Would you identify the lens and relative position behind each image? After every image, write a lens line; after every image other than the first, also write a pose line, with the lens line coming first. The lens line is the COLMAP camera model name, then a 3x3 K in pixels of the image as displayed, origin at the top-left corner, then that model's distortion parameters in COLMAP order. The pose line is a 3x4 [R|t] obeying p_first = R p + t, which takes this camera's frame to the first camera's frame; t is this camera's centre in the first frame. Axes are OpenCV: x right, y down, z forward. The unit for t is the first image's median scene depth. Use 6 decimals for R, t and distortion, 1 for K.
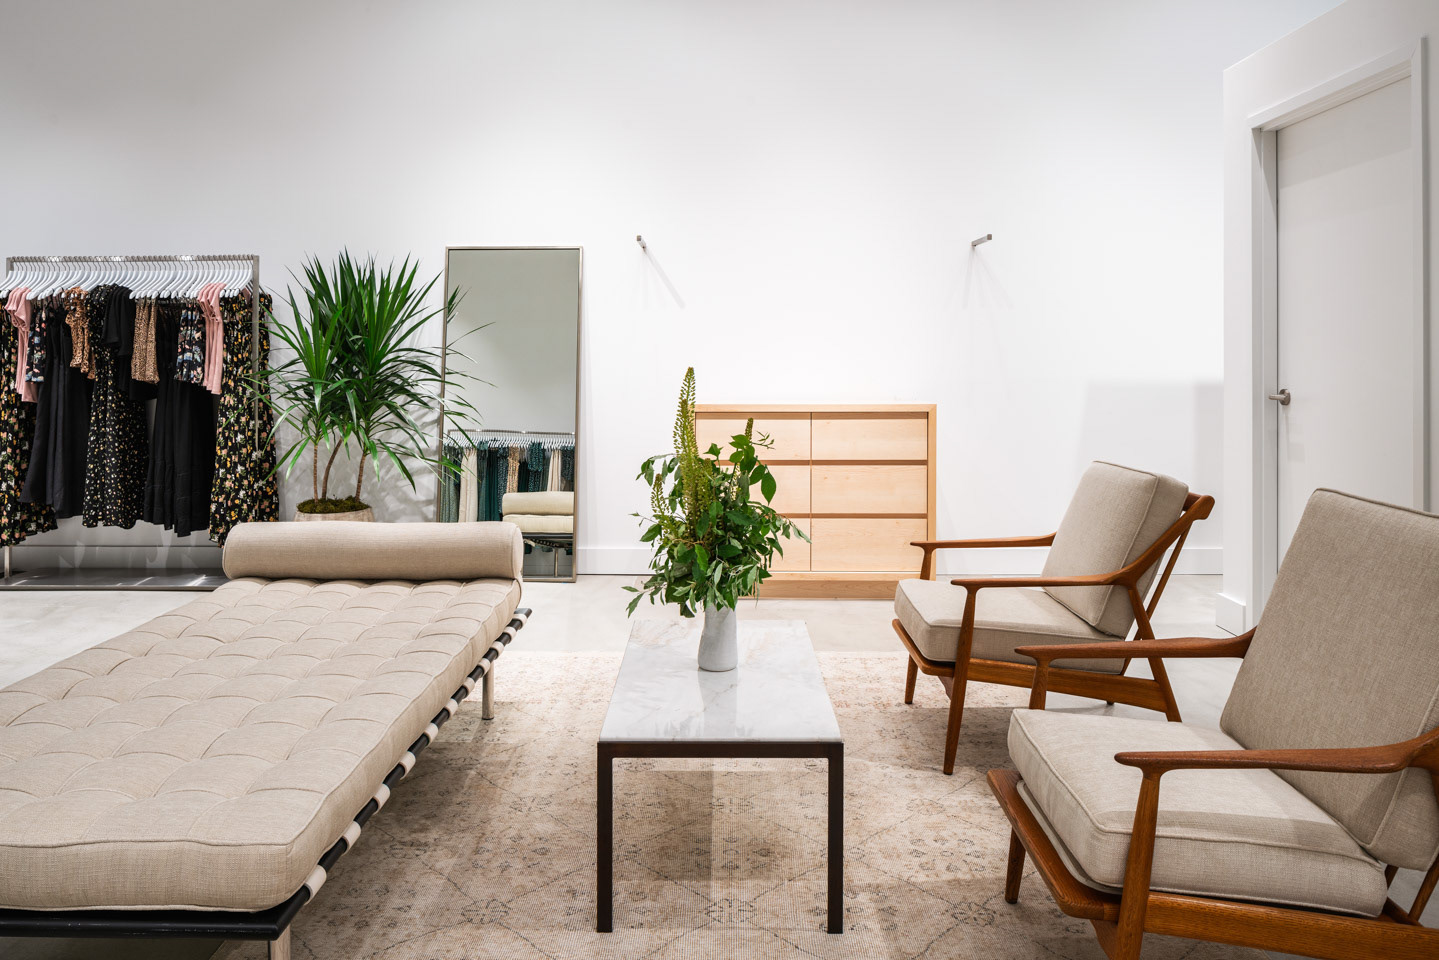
lens RADIAL K [[988.6, 0, 716.6], [0, 988.6, 379.5], [0, 0, 1]] dist [-0.005990, 0.000077]
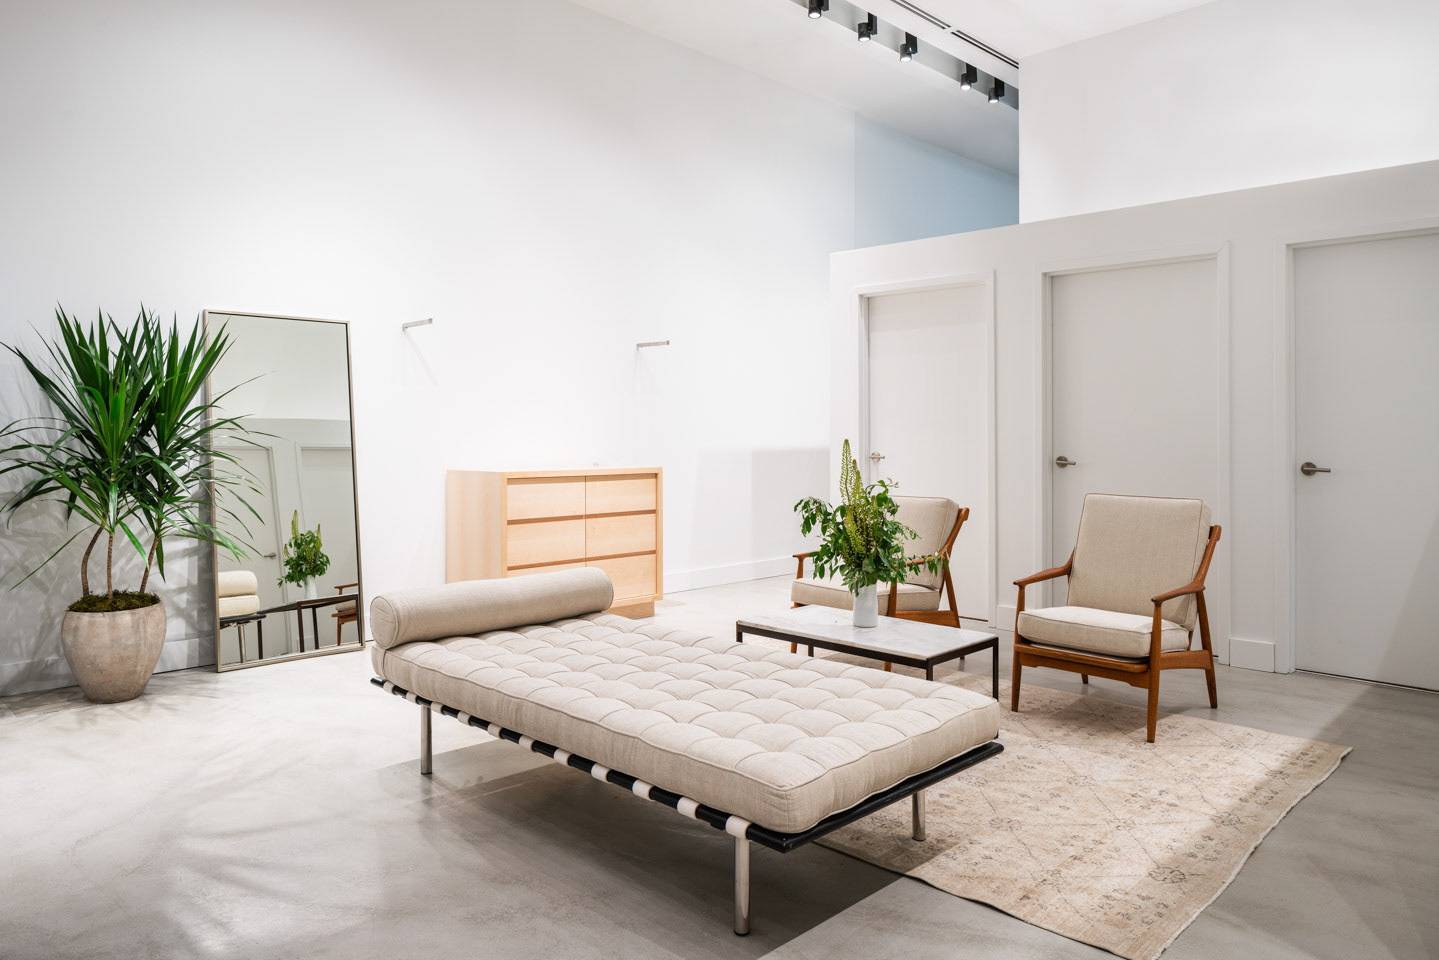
lens RADIAL K [[985.4, 0, 719.5], [0, 985.4, 480.0], [0, 0, 1]] dist [-0.005400, -0.002645]
pose [[0.677447, -0.029348, 0.734986, -0.696293], [0.008412, 0.999448, 0.032154, 0.000349], [-0.735524, -0.015600, 0.677319, 0.047275]]
